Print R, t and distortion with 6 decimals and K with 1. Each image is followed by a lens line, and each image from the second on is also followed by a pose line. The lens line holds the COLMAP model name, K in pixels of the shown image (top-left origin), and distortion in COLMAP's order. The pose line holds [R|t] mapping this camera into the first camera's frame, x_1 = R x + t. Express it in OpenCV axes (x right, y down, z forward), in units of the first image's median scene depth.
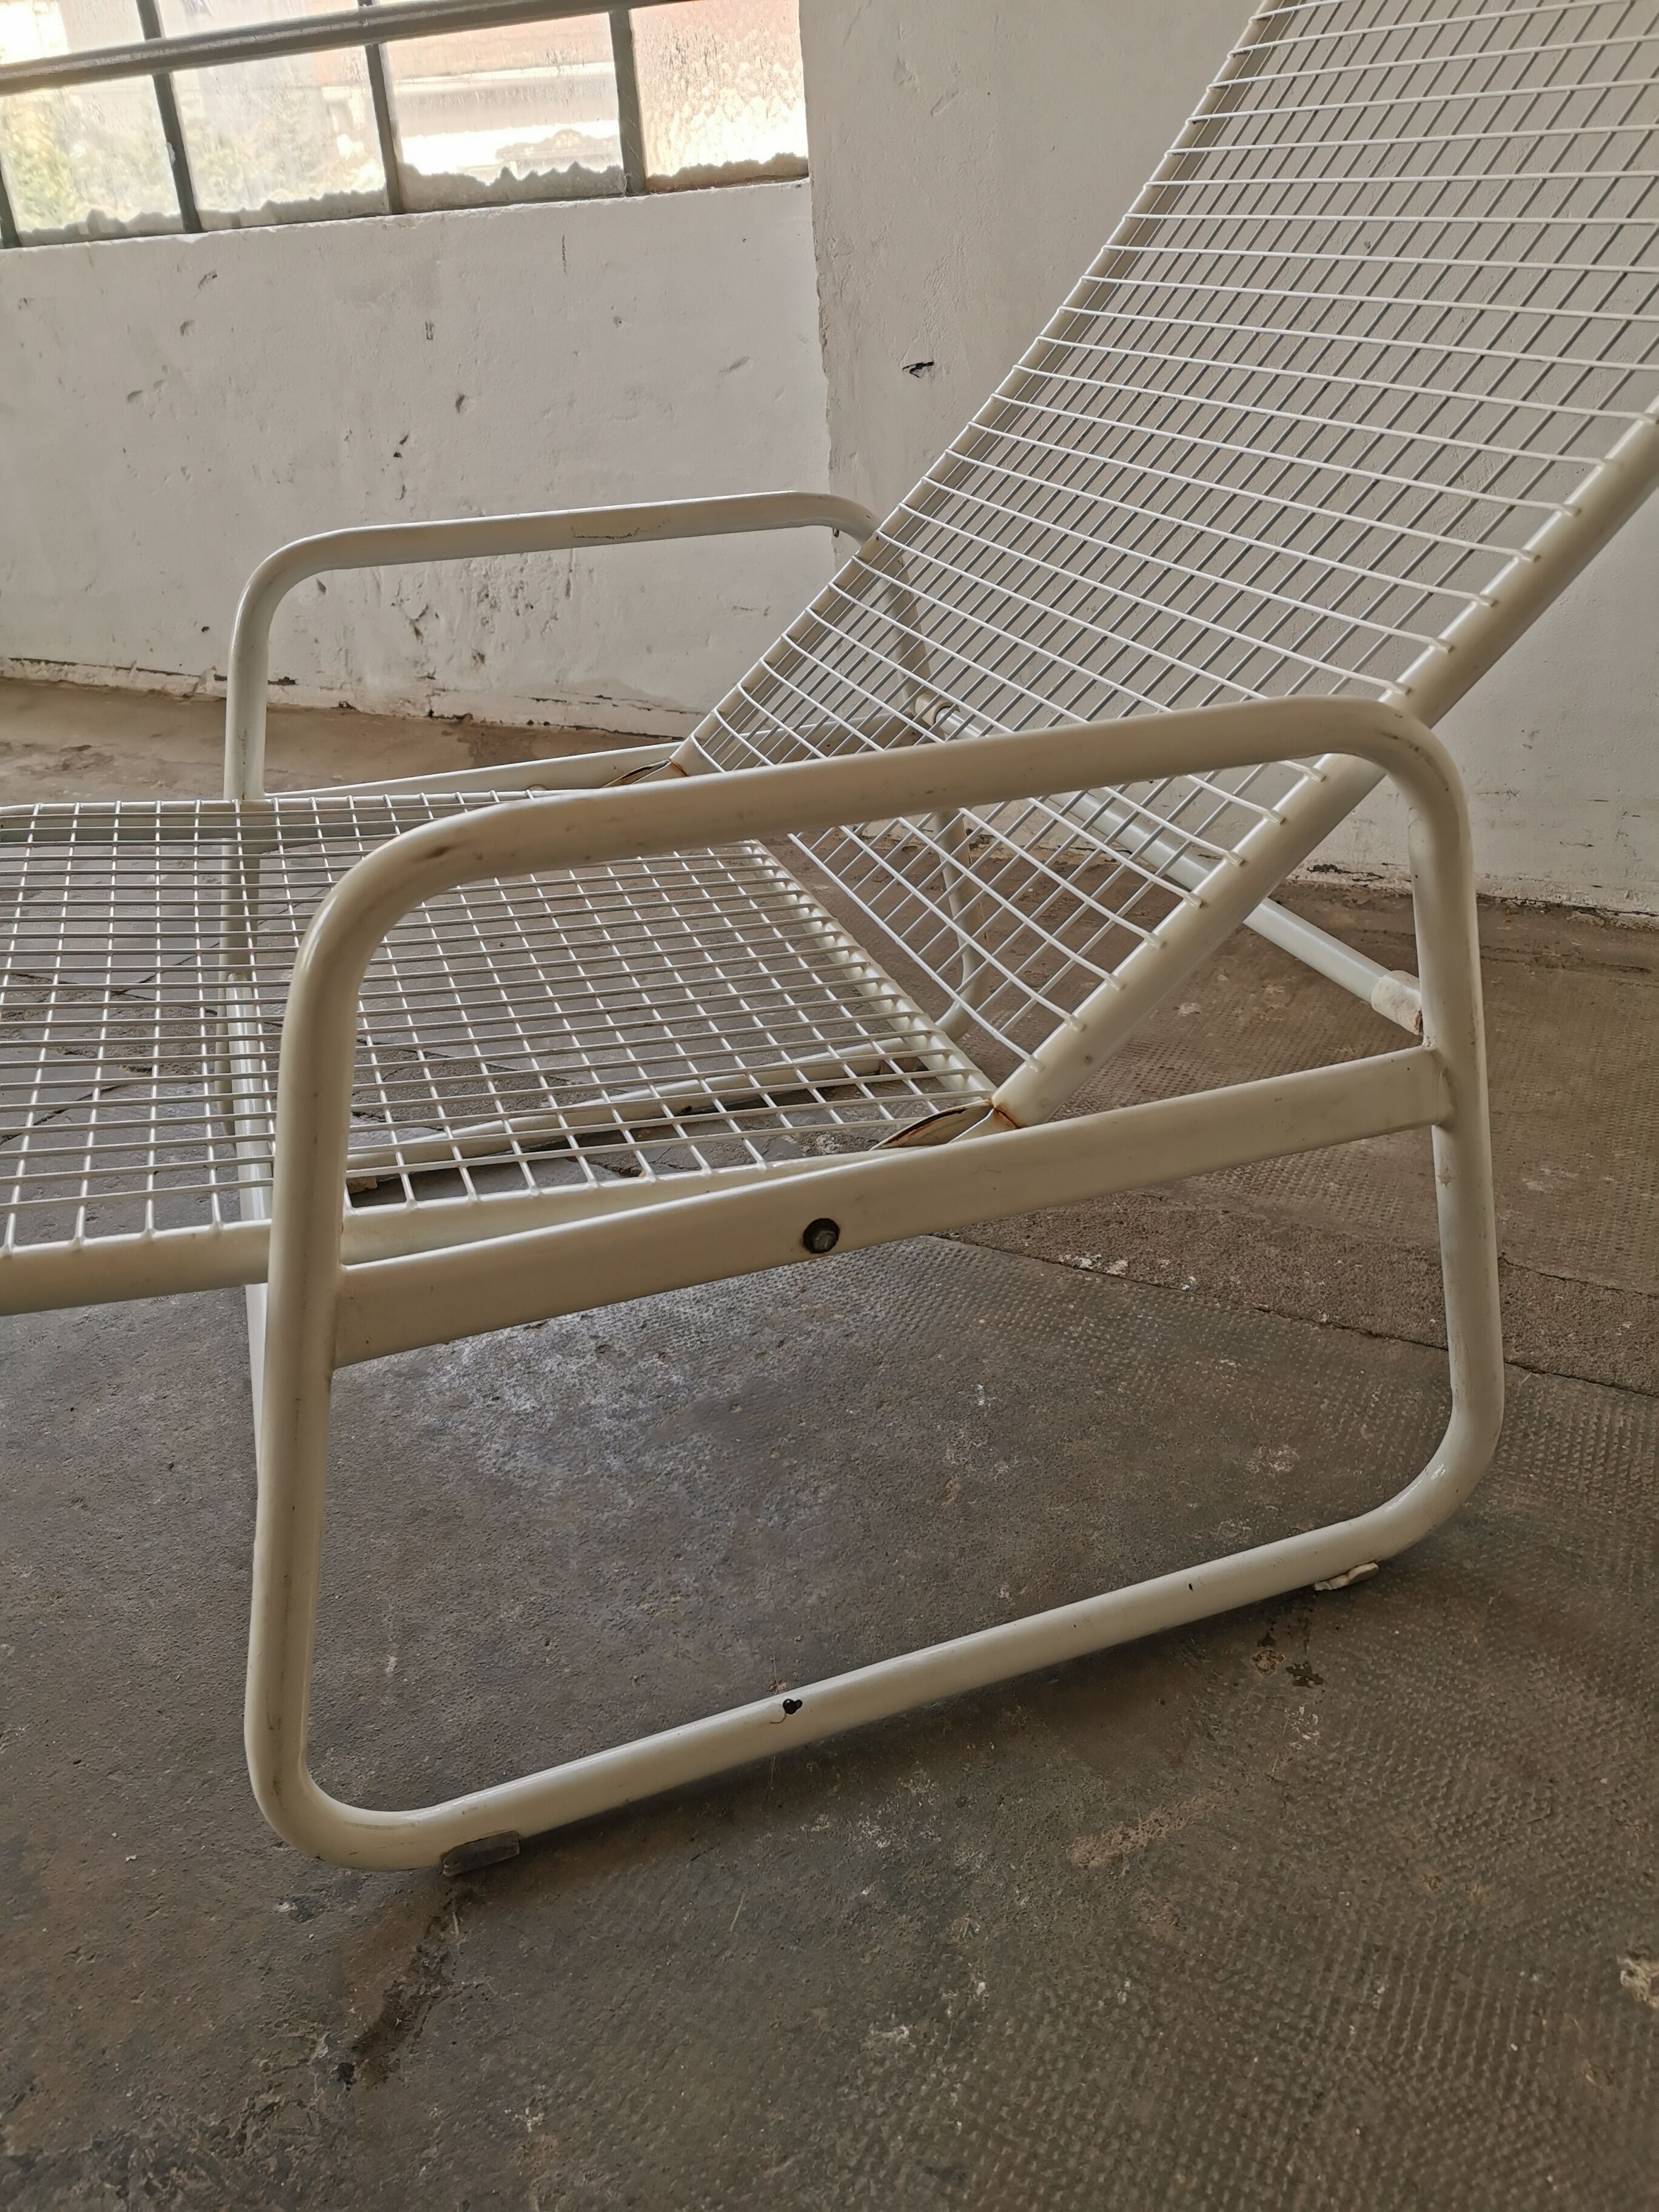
lens RADIAL K [[1685.0, 0, 821.1], [0, 1685.0, 1092.0], [0, 0, 1]] dist [0.033553, -0.027509]
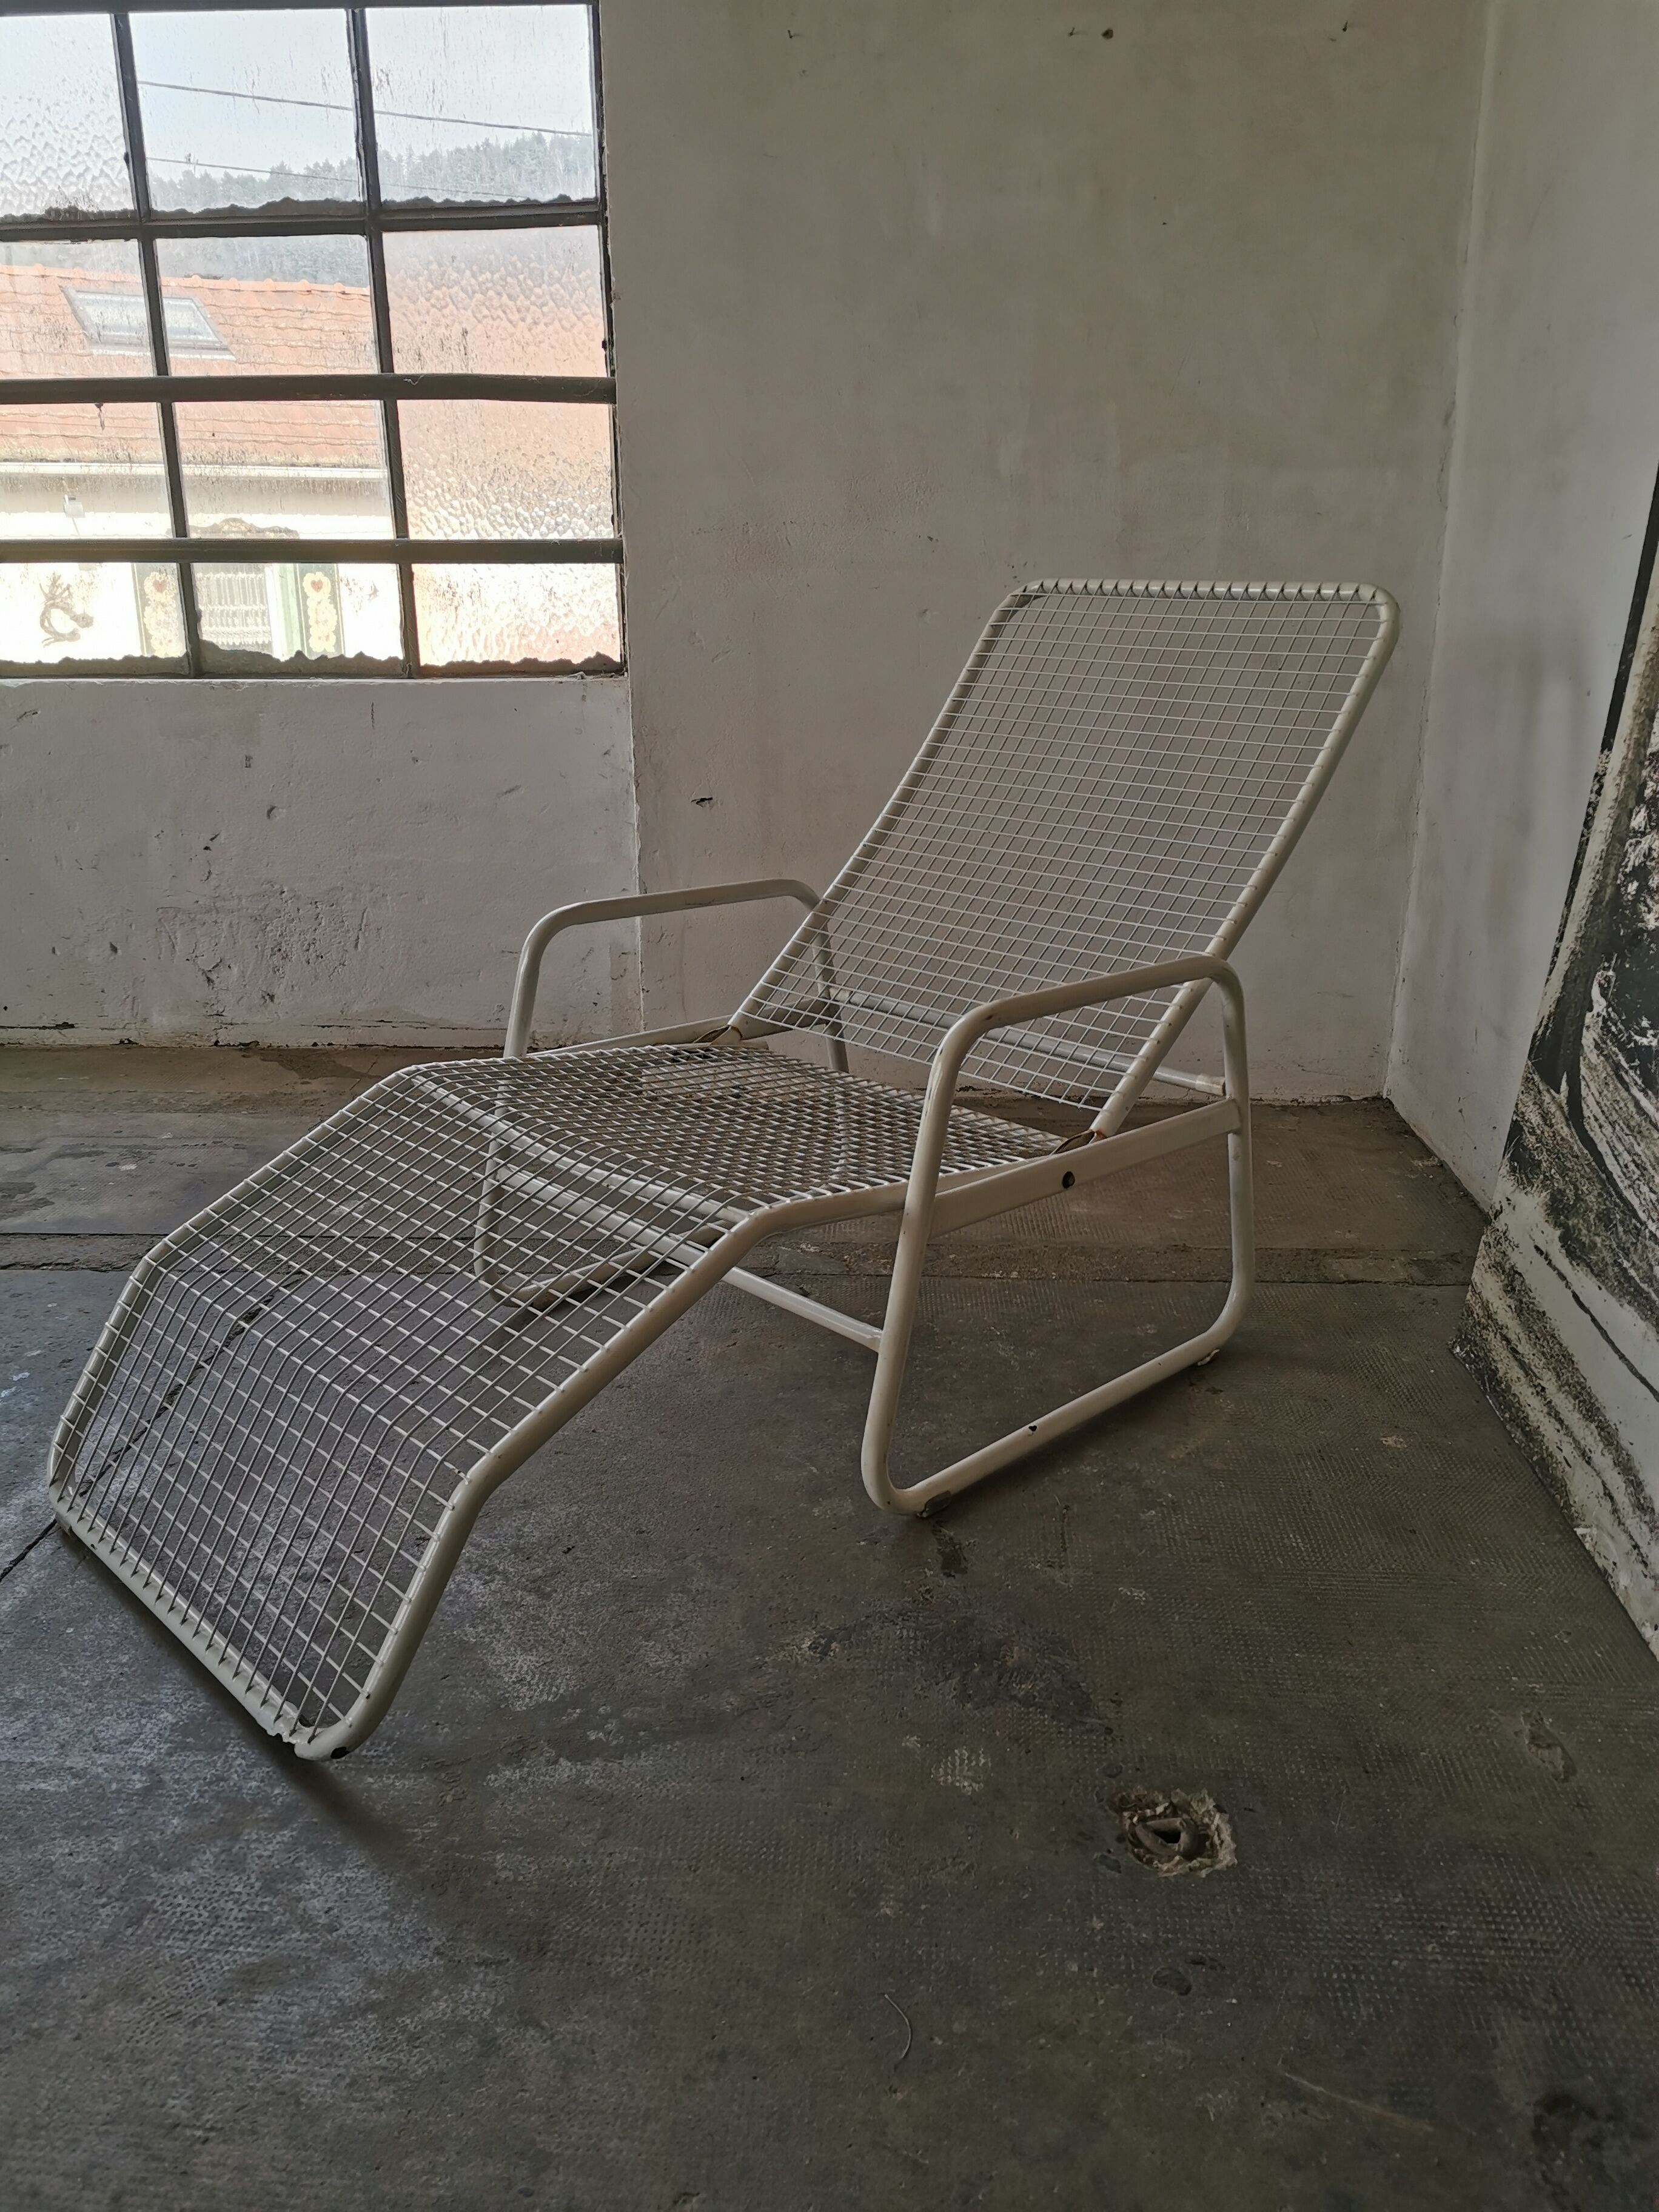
lens RADIAL K [[1685.0, 0, 817.1], [0, 1685.0, 1102.8], [0, 0, 1]] dist [0.033553, -0.027509]
pose [[0.903453, -0.068078, 0.423247, -0.429801], [0.148792, 0.975730, -0.160664, 0.100255], [-0.402037, 0.208128, 0.891655, -0.329761]]
